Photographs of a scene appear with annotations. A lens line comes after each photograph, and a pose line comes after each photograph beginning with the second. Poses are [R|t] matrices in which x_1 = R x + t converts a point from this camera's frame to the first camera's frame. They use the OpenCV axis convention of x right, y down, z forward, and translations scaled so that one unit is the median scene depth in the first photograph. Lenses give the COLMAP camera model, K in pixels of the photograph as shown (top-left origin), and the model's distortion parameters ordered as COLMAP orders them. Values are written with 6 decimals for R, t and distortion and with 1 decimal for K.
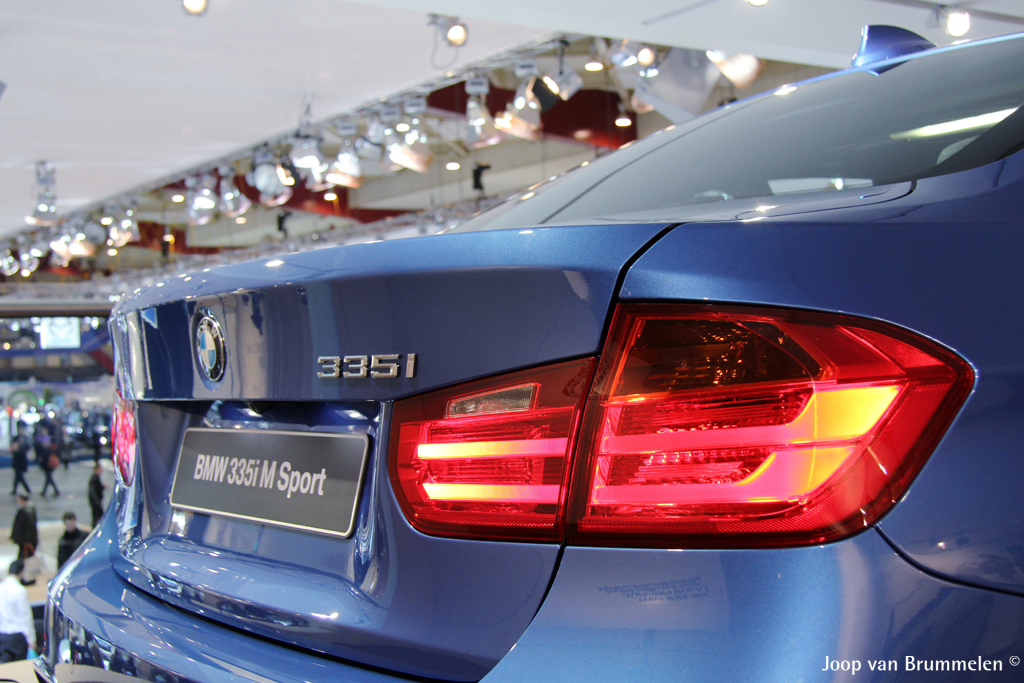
lens RADIAL K [[1360.1, 0, 511.4], [0, 1360.1, 367.5], [0, 0, 1]] dist [0.025979, 0.094465]
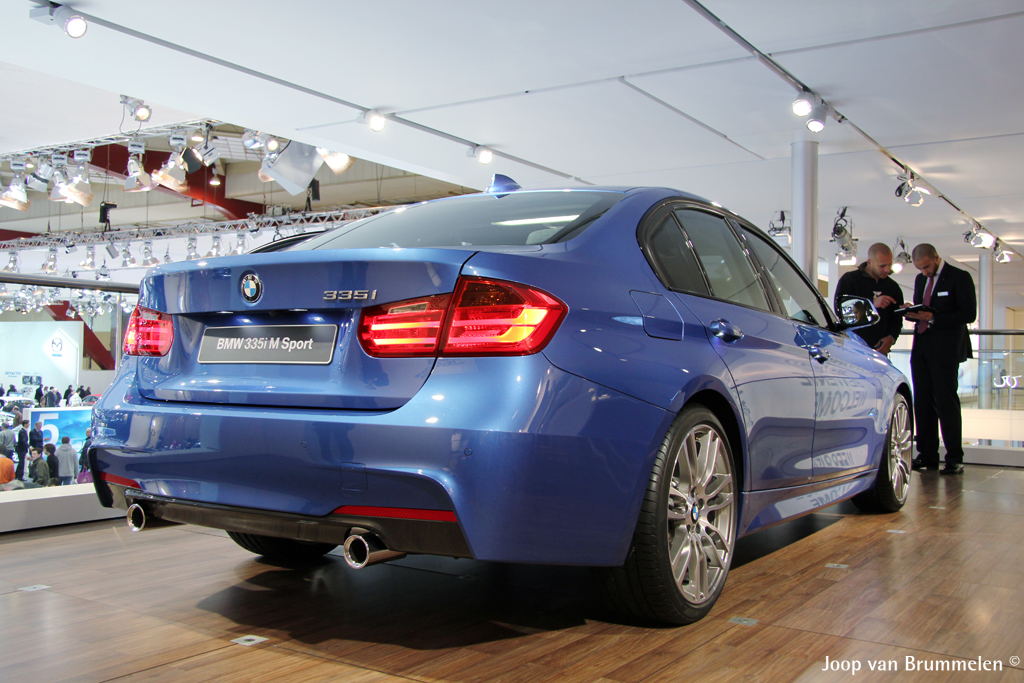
lens RADIAL K [[981.7, 0, 512.0], [0, 981.7, 341.5], [0, 0, 1]] dist [-0.072338, 0.193093]
pose [[0.928503, 0.060016, 0.366444, -0.427278], [-0.048816, 0.998016, -0.039763, 0.125906], [-0.368103, 0.019032, 0.929590, -0.740175]]
